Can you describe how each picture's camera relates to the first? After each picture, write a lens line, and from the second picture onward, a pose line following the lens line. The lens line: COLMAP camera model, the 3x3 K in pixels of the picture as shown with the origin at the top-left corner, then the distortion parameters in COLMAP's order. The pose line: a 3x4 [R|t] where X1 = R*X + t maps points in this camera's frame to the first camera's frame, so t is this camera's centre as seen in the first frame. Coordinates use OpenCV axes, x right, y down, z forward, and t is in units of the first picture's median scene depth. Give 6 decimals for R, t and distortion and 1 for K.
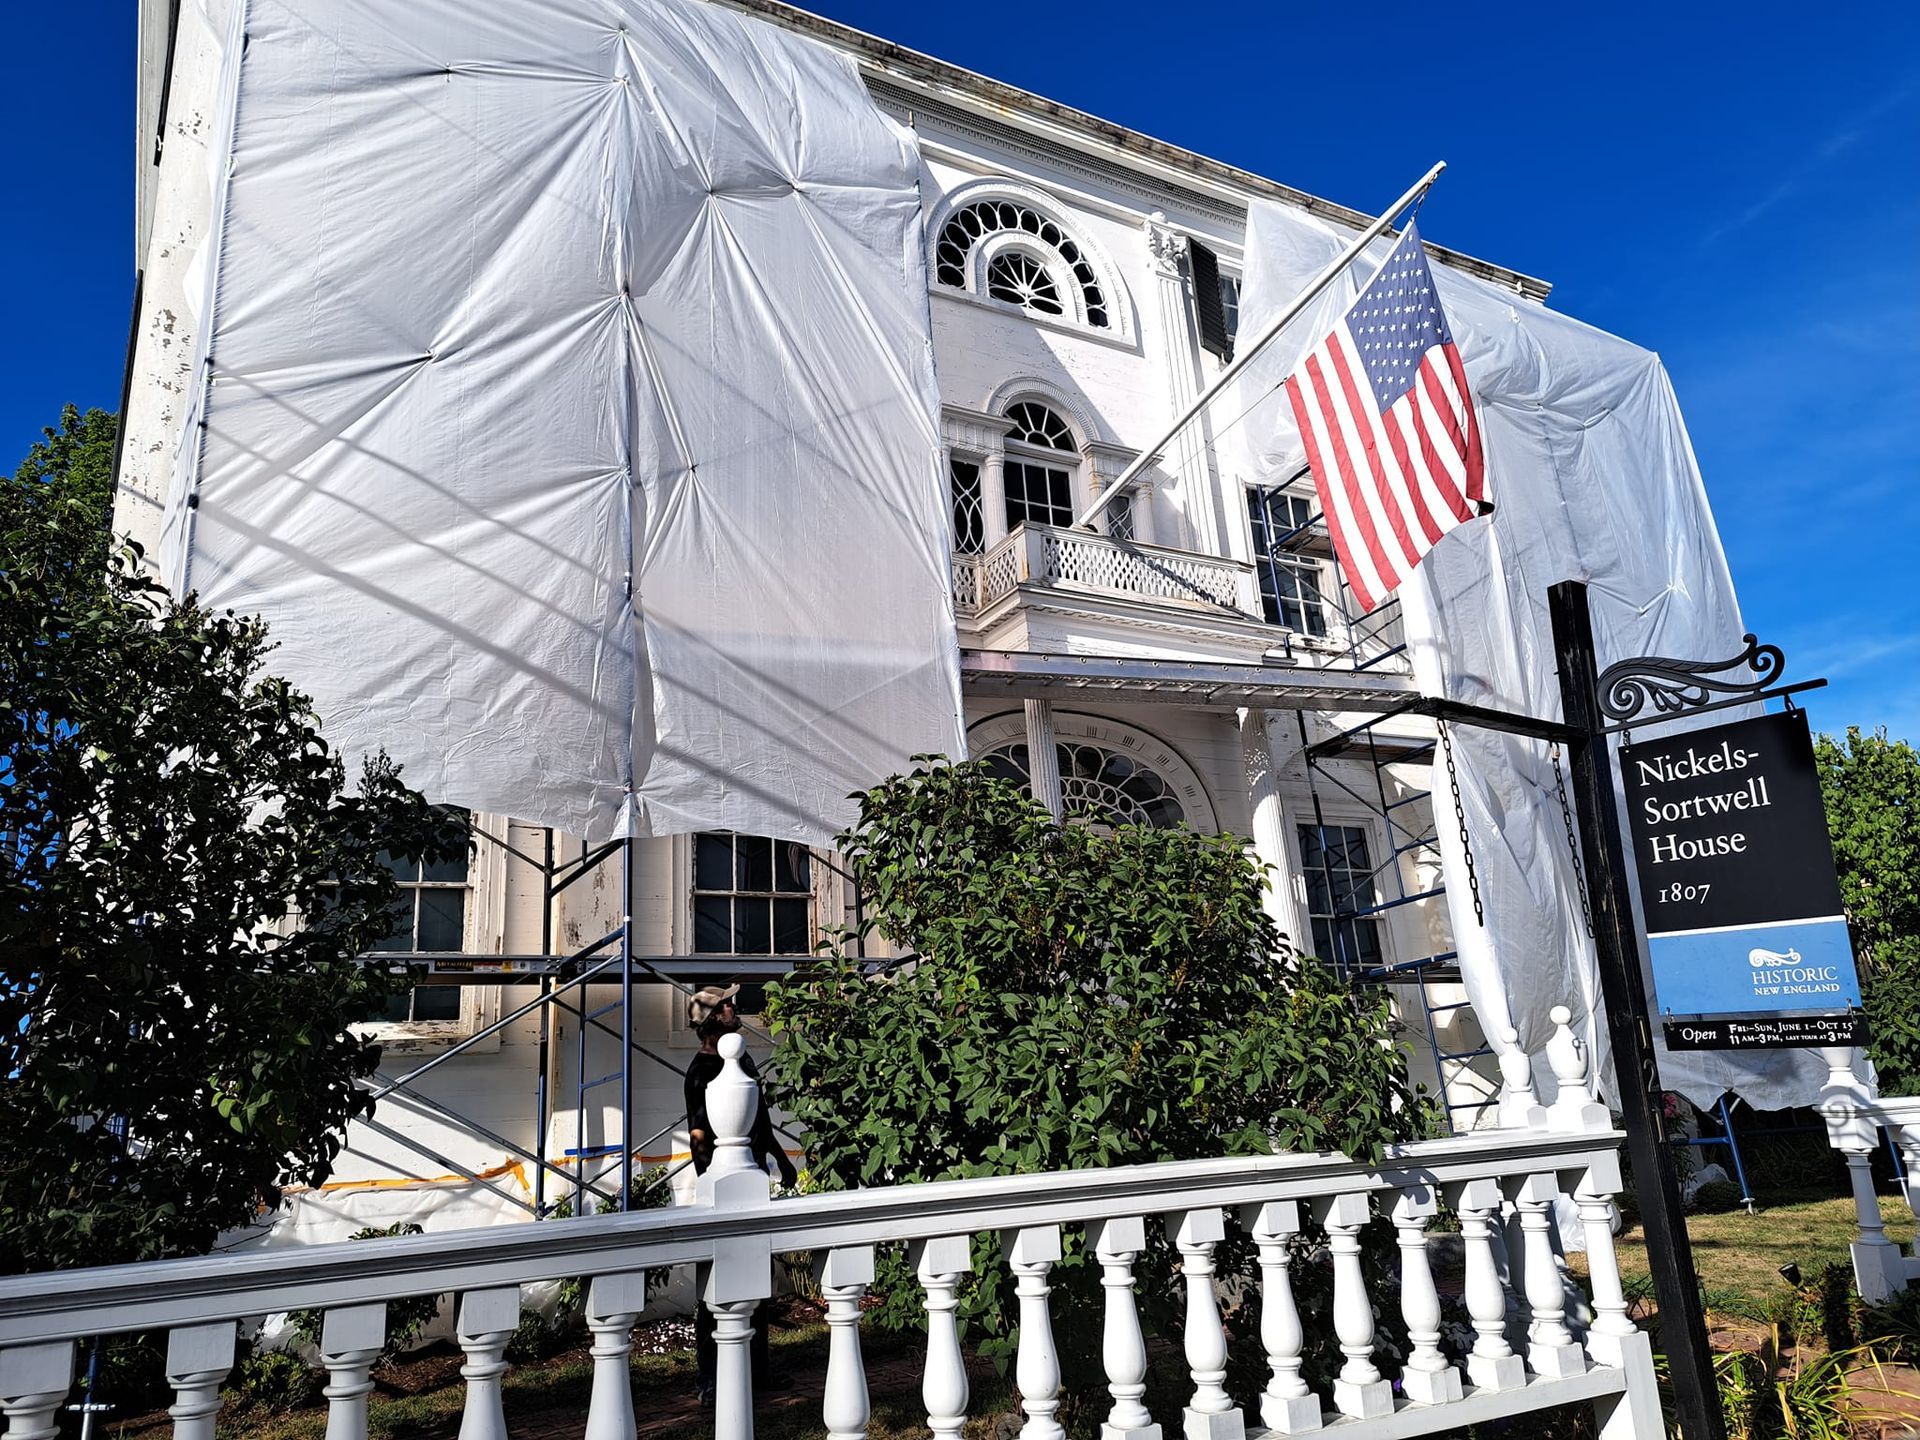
lens RADIAL K [[1377.9, 0, 960.0], [0, 1377.9, 720.0], [0, 0, 1]] dist [0.086316, -0.093767]
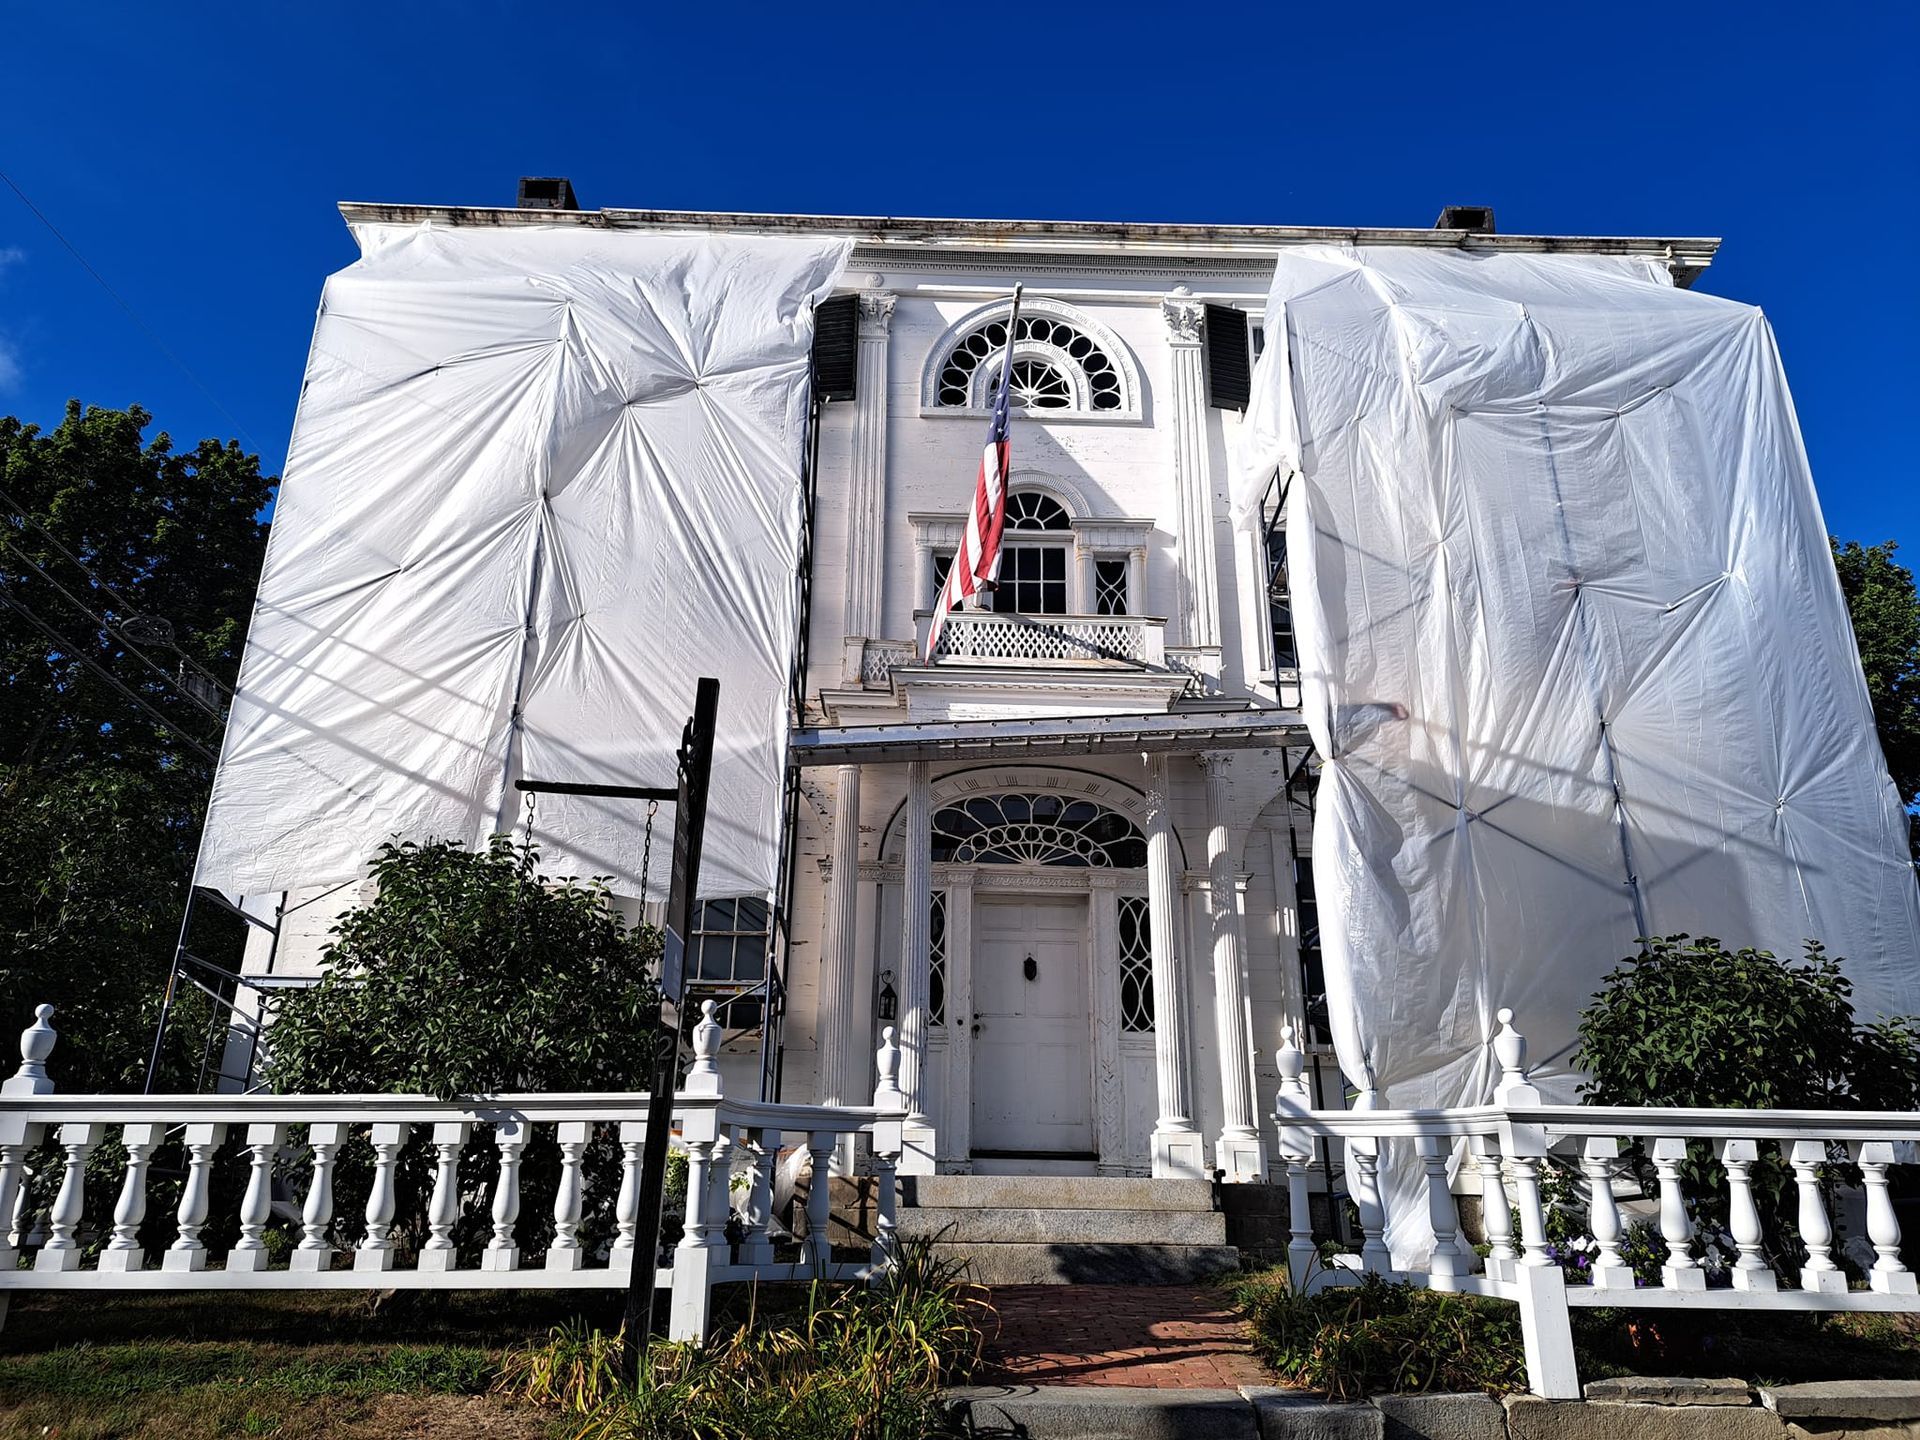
lens RADIAL K [[1315.4, 0, 876.0], [0, 1315.4, 753.1], [0, 0, 1]] dist [0.050582, -0.030535]
pose [[0.883146, -0.076047, -0.462893, 0.469433], [0.069248, 0.997096, -0.031693, 0.008850], [0.463959, -0.004064, 0.885847, -0.009743]]
